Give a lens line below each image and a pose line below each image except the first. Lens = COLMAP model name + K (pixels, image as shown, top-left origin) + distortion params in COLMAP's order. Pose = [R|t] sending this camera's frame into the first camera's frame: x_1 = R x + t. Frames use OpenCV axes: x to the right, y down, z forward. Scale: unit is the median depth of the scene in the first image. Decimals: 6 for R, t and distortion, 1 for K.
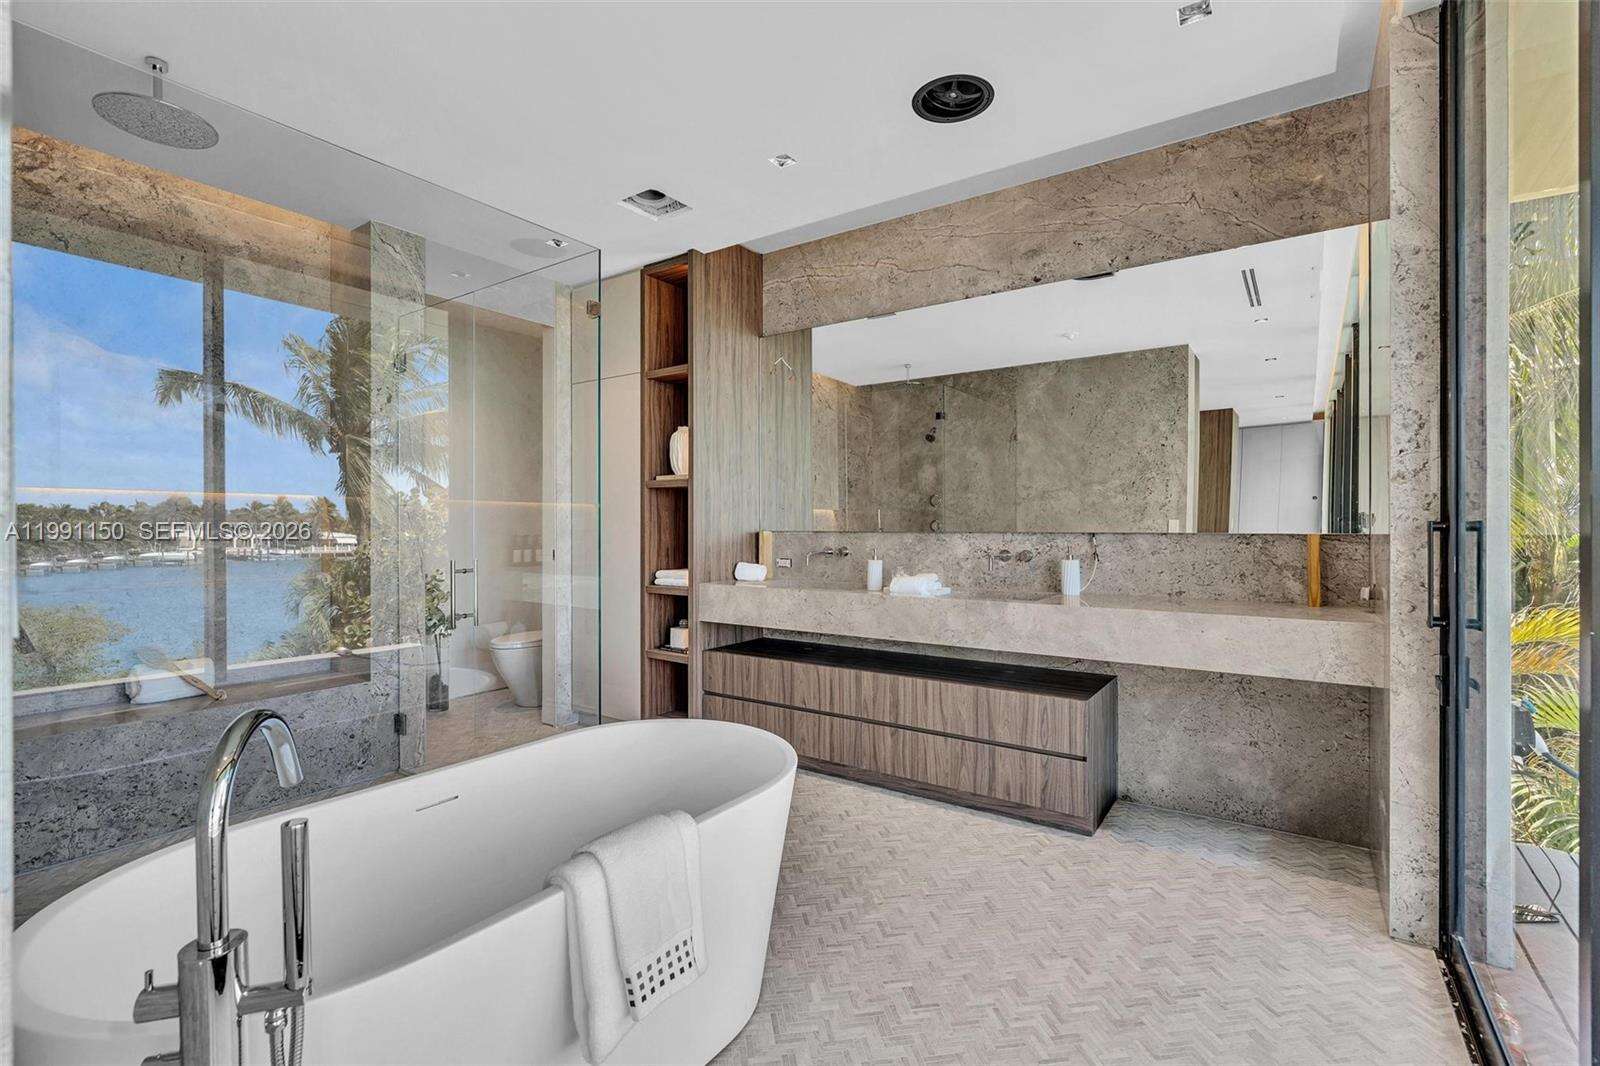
lens RADIAL K [[719.6, 0, 798.7], [0, 719.6, 531.7], [0, 0, 1]] dist [-0.002877, -0.000158]
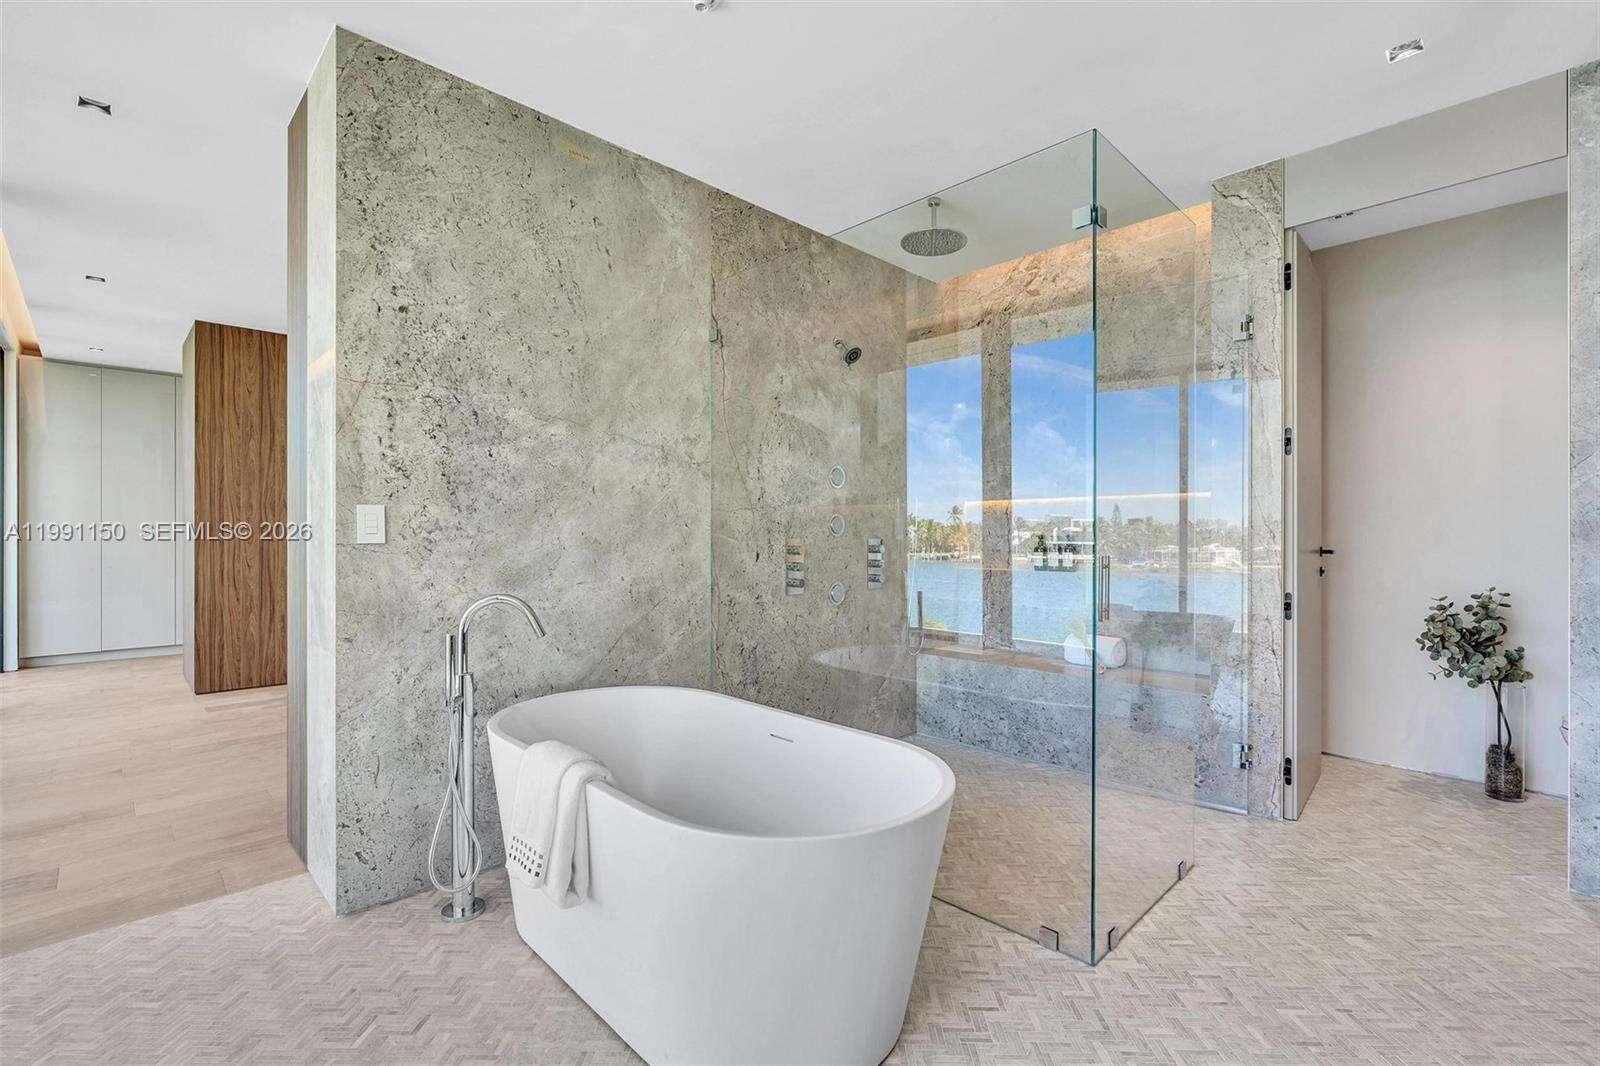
lens RADIAL K [[719.6, 0, 798.7], [0, 719.6, 531.7], [0, 0, 1]] dist [-0.002877, -0.000158]
pose [[-0.187805, -0.000756, -0.982206, 0.490093], [-0.007898, 0.999969, 0.000740, 0.010224], [0.982175, 0.007897, -0.187805, 0.849782]]
